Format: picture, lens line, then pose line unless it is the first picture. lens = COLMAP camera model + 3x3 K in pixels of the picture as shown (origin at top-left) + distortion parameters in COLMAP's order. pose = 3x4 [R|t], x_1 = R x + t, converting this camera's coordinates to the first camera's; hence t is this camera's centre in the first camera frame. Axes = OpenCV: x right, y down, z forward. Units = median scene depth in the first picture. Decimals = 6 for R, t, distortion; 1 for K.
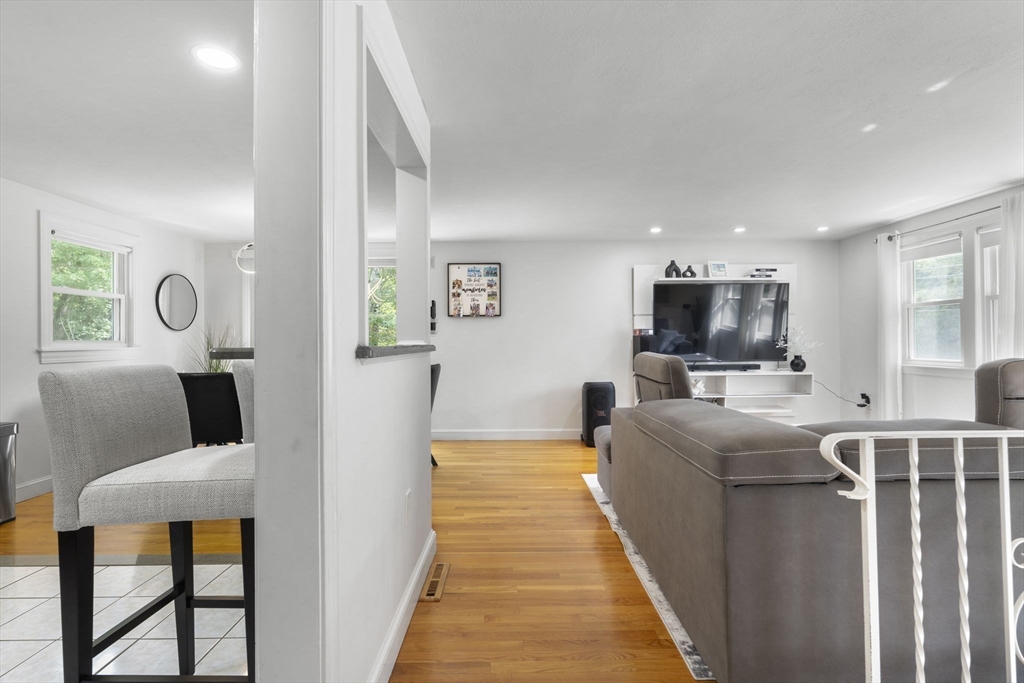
lens RADIAL K [[464.0, 0, 518.1], [0, 464.0, 339.4], [0, 0, 1]] dist [-0.002181, -0.000291]
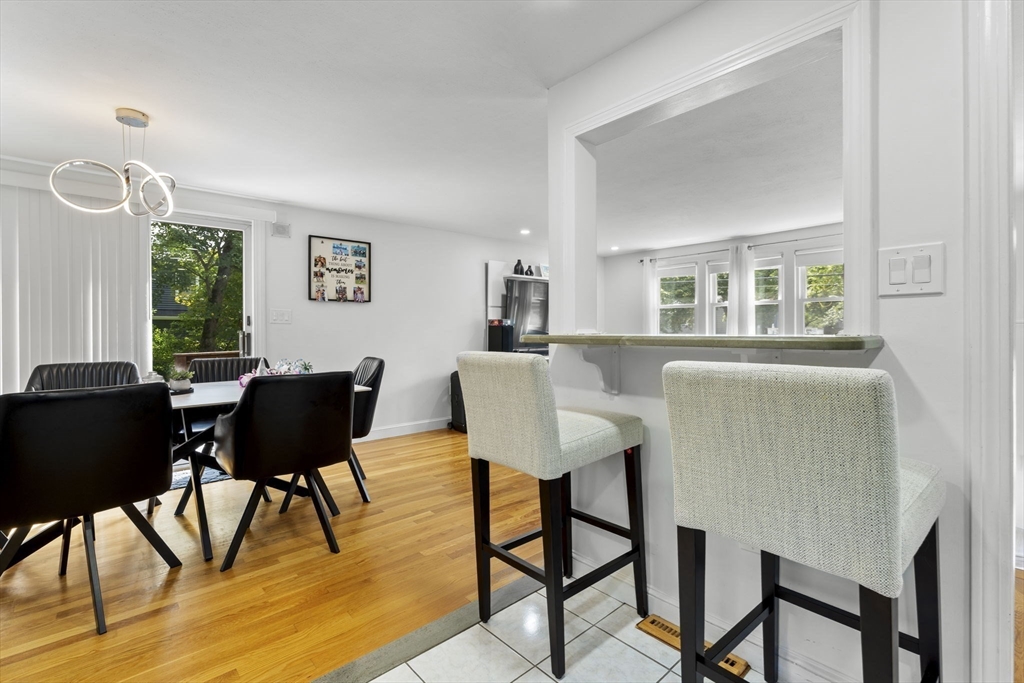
lens RADIAL K [[465.6, 0, 509.4], [0, 465.6, 331.3], [0, 0, 1]] dist [-0.001812, -0.000215]
pose [[0.759245, 0.001422, 0.650803, -0.417550], [0.000566, 0.999996, -0.002846, 0.008652], [-0.650805, 0.002529, 0.759241, 0.143628]]
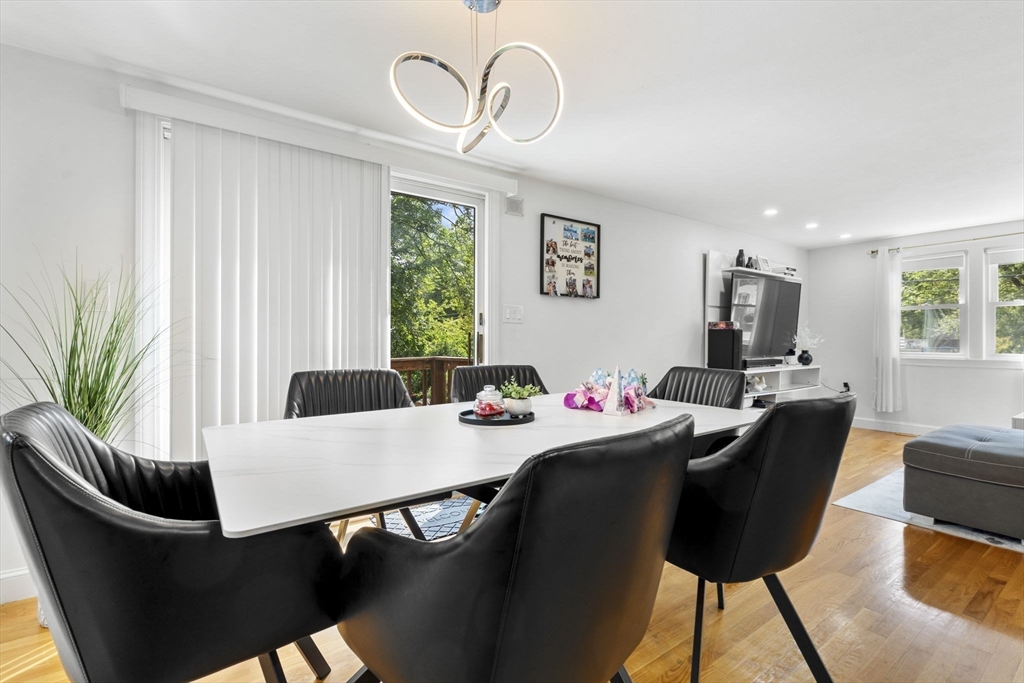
lens RADIAL K [[464.0, 0, 518.1], [0, 464.0, 339.4], [0, 0, 1]] dist [-0.002181, -0.000291]
pose [[0.818884, 0.008617, 0.573894, -0.555153], [-0.006441, 0.999962, -0.005825, 0.018772], [-0.573923, 0.001073, 0.818909, 0.478843]]
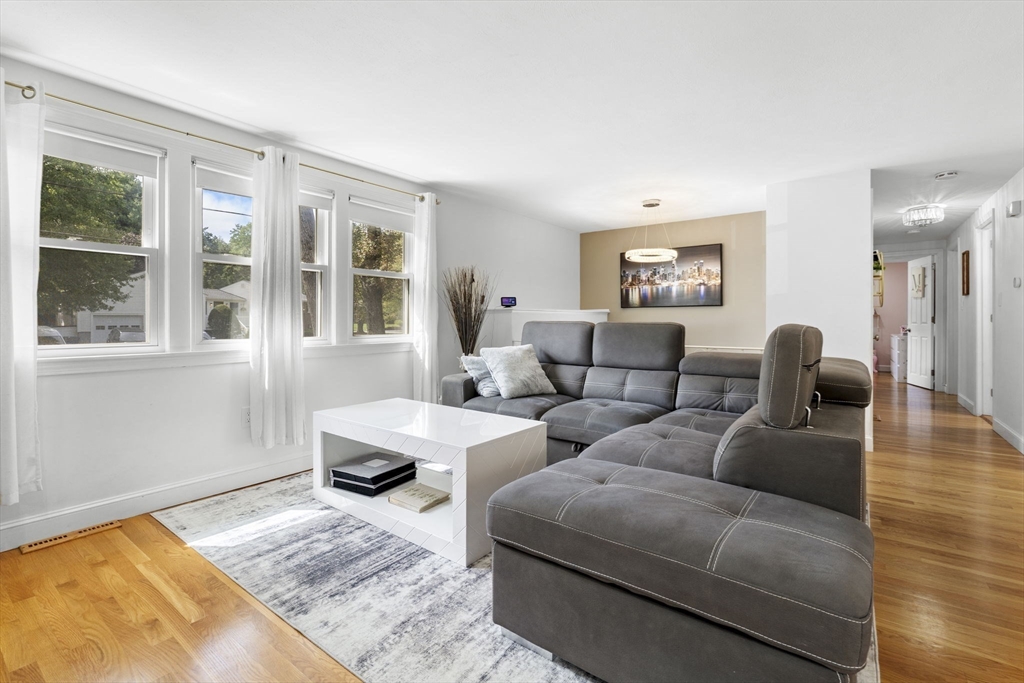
lens RADIAL K [[465.6, 0, 509.4], [0, 465.6, 331.3], [0, 0, 1]] dist [-0.001812, -0.000215]
pose [[-0.788503, -0.005584, 0.615005, 0.102717], [0.004061, 0.999890, 0.014285, 0.017628], [-0.615017, 0.013761, -0.788394, 0.881306]]
